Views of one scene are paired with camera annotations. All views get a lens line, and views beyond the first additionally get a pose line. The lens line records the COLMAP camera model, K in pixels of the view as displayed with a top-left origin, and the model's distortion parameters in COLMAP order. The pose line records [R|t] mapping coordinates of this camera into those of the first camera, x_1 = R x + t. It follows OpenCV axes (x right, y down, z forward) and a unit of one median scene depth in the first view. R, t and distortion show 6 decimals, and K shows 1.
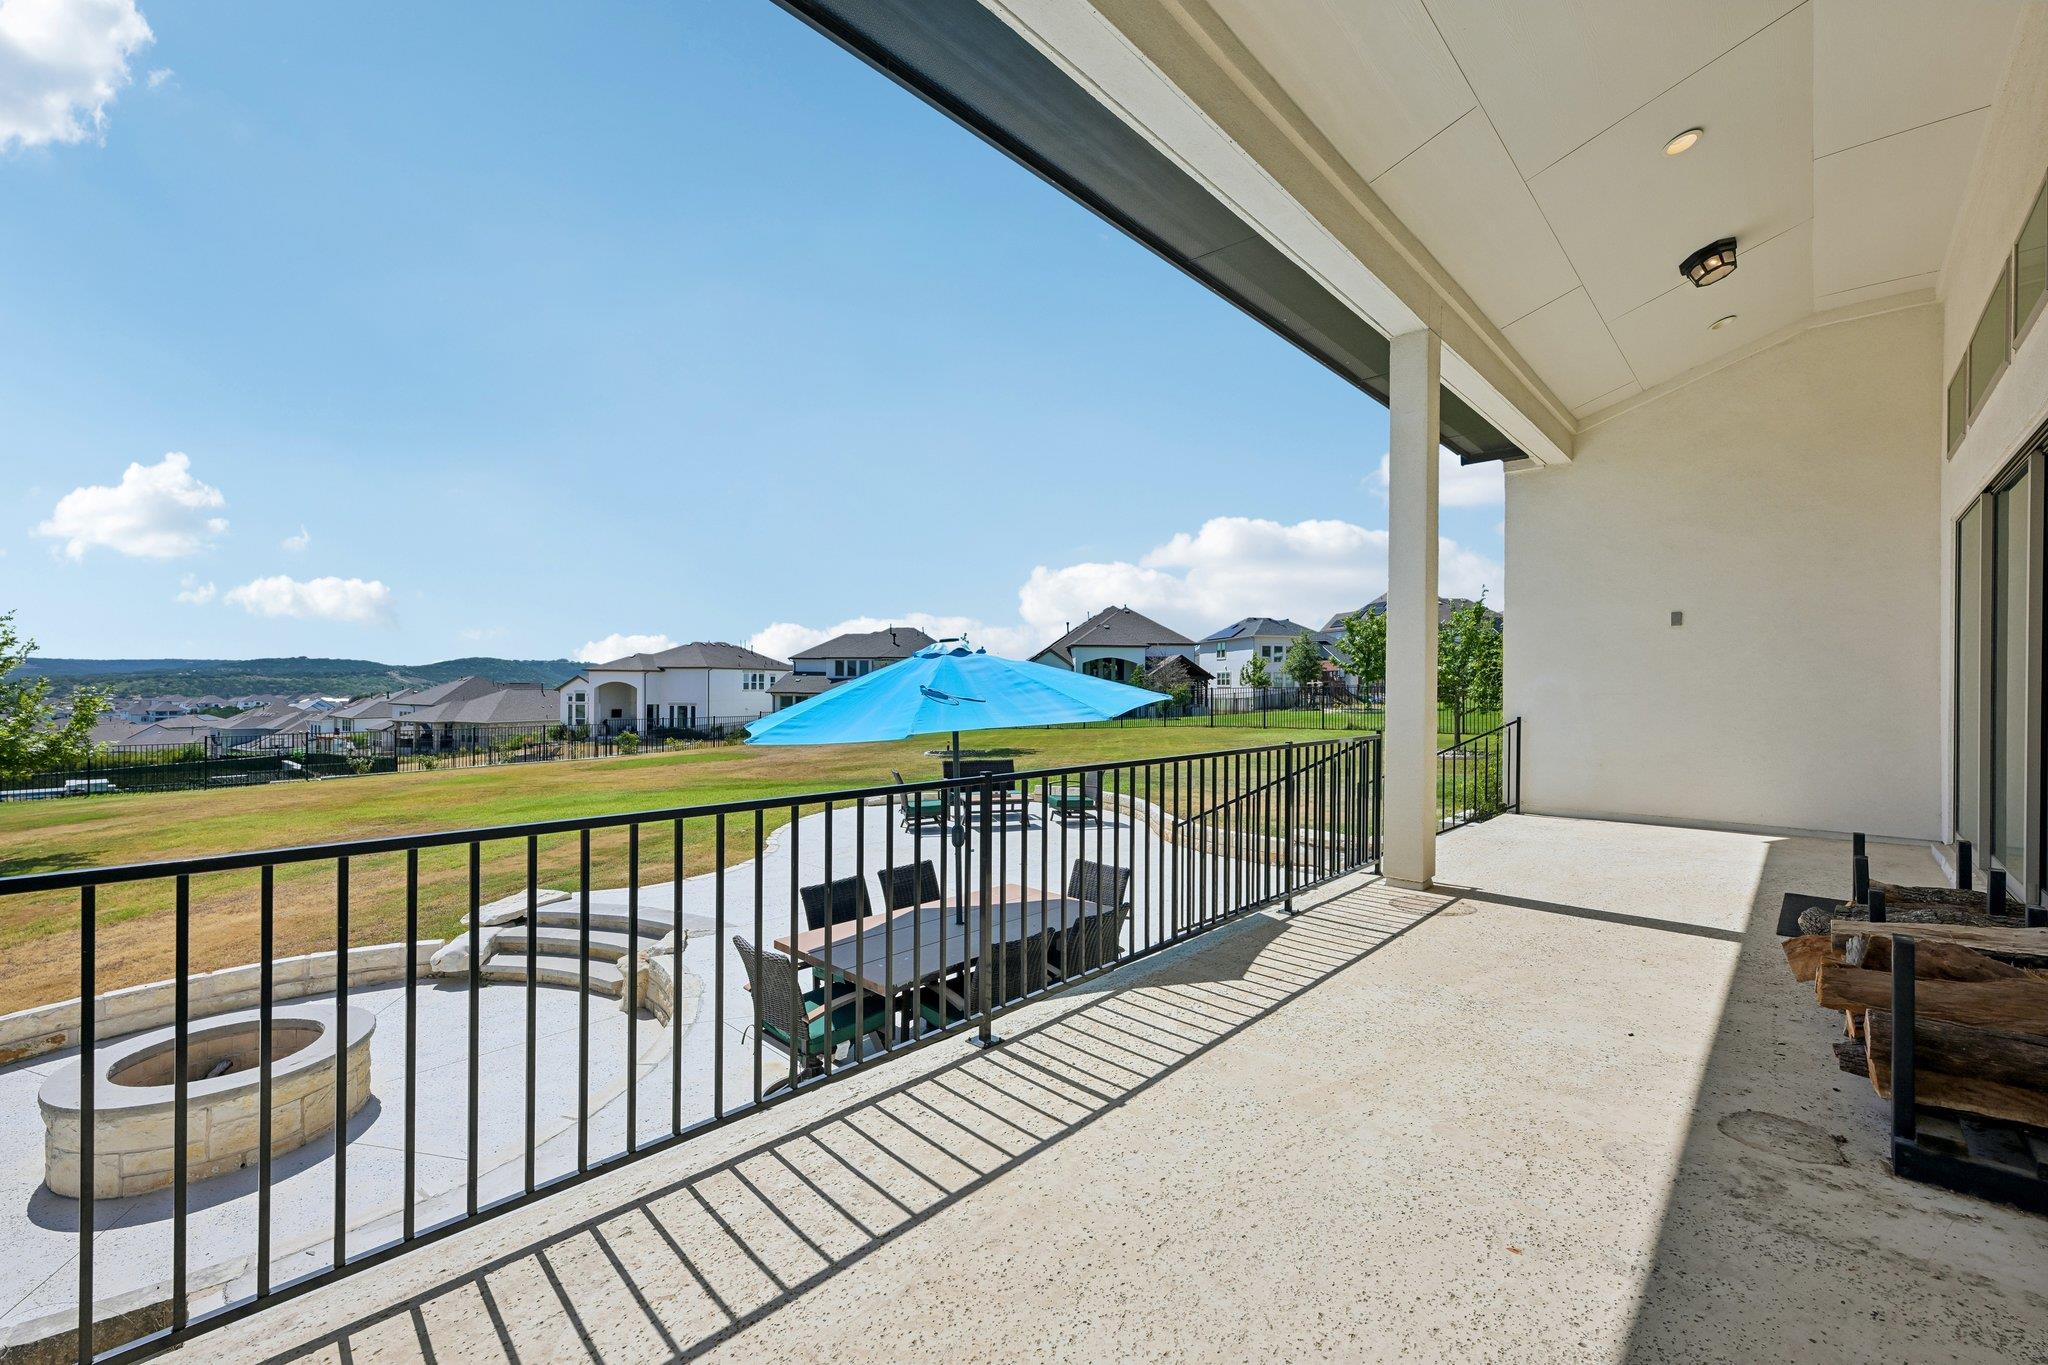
lens RADIAL K [[786.3, 0, 1016.6], [0, 786.3, 690.1], [0, 0, 1]] dist [-0.000355, 0.000015]
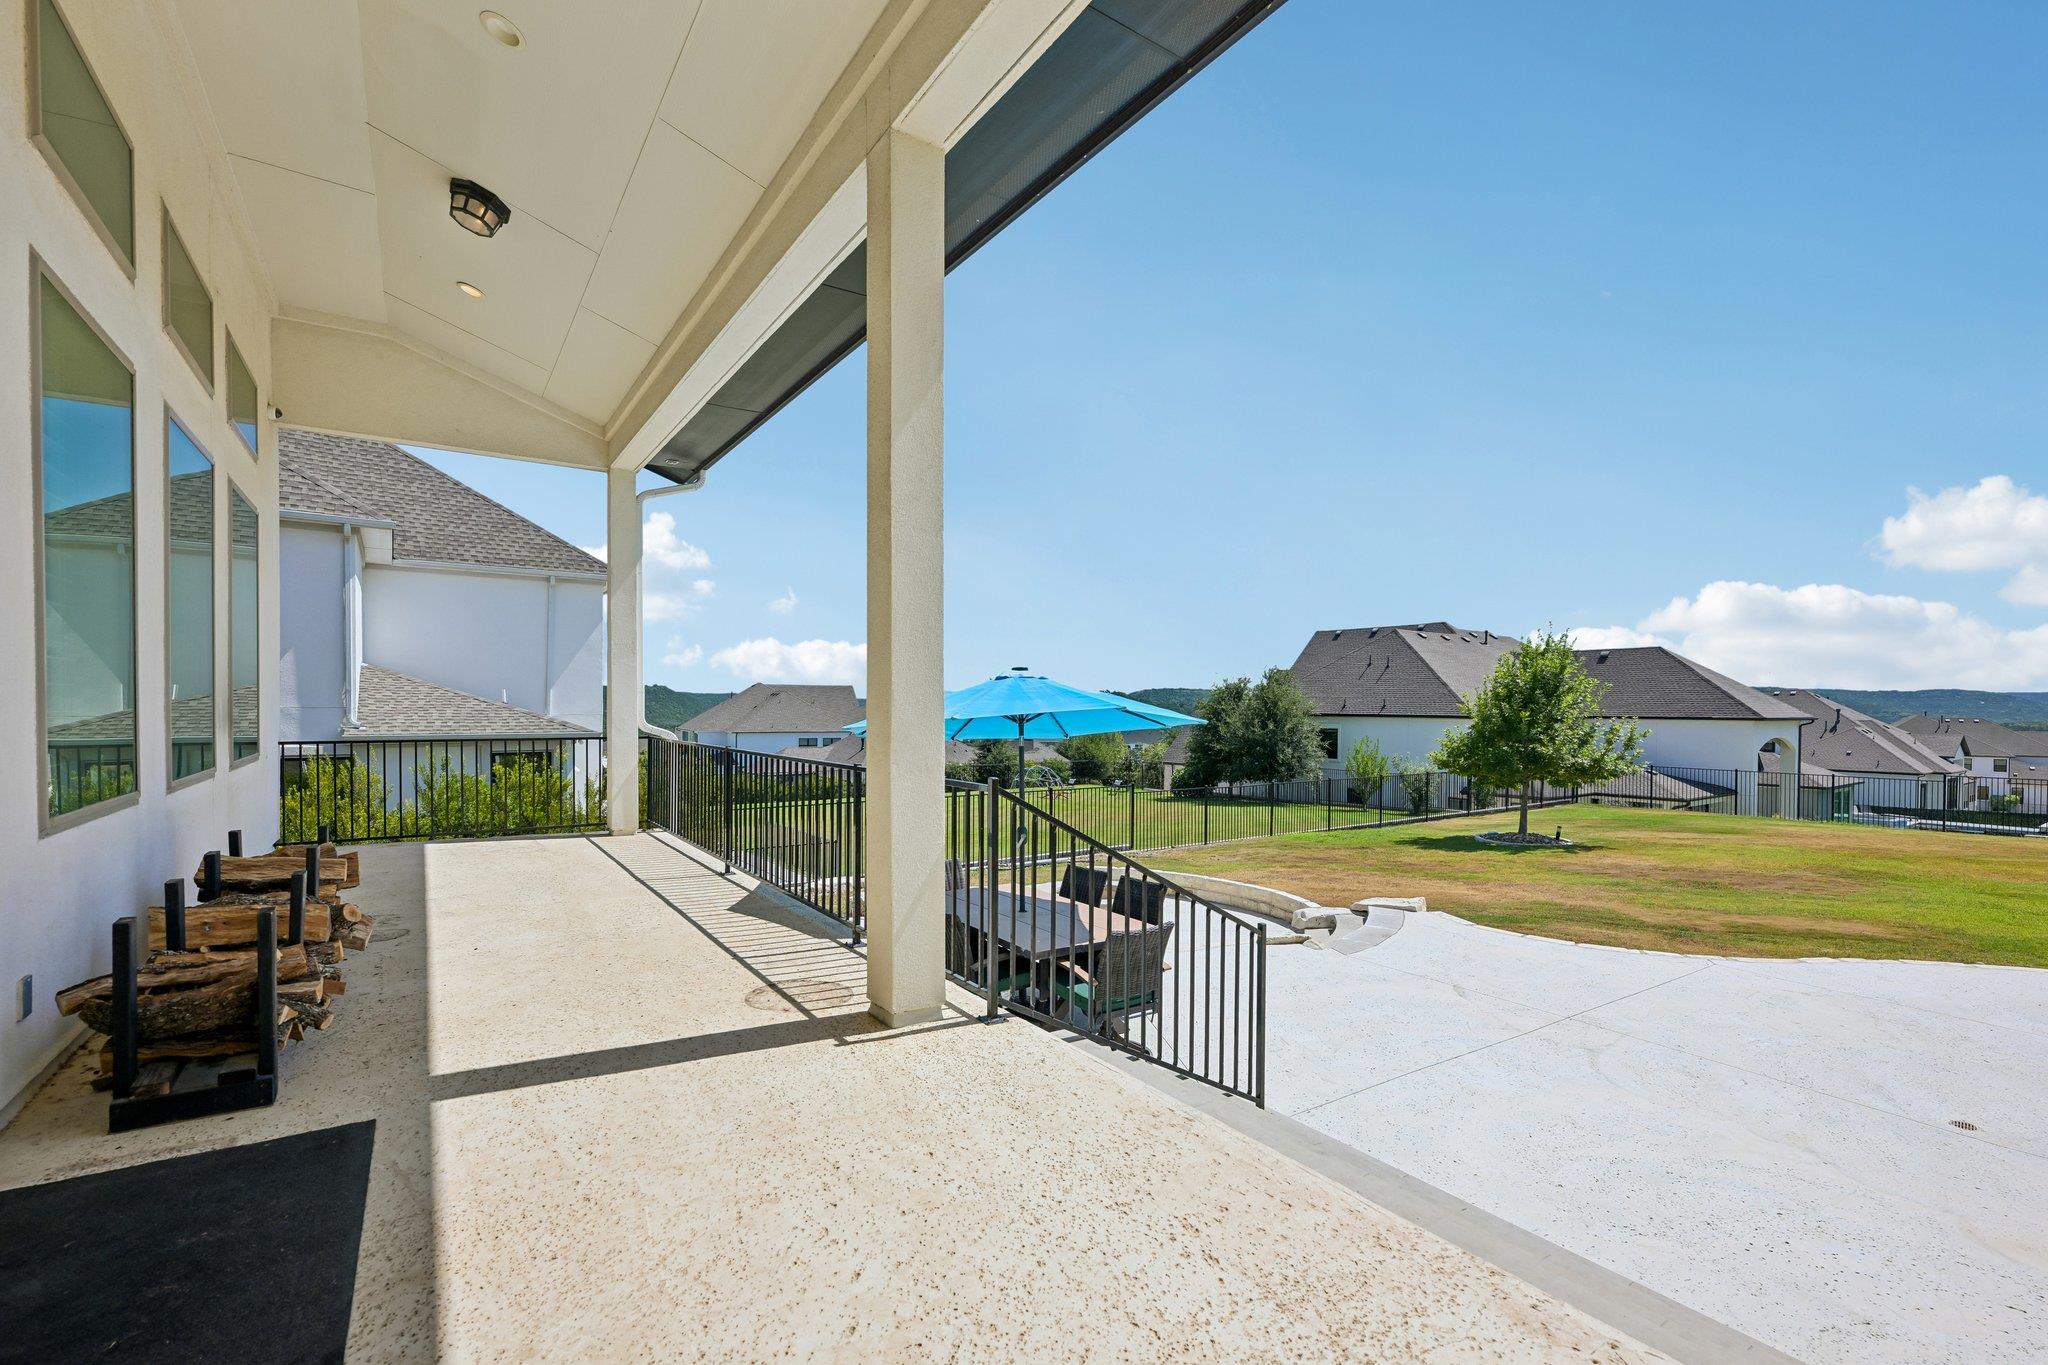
lens RADIAL K [[983.2, 0, 1018.7], [0, 983.2, 696.9], [0, 0, 1]] dist [0.000050, -0.000038]
pose [[-0.231503, -0.012532, -0.972753, 1.545658], [-0.001385, 0.999920, -0.012552, 0.018833], [0.972833, -0.001559, -0.231502, 1.601249]]
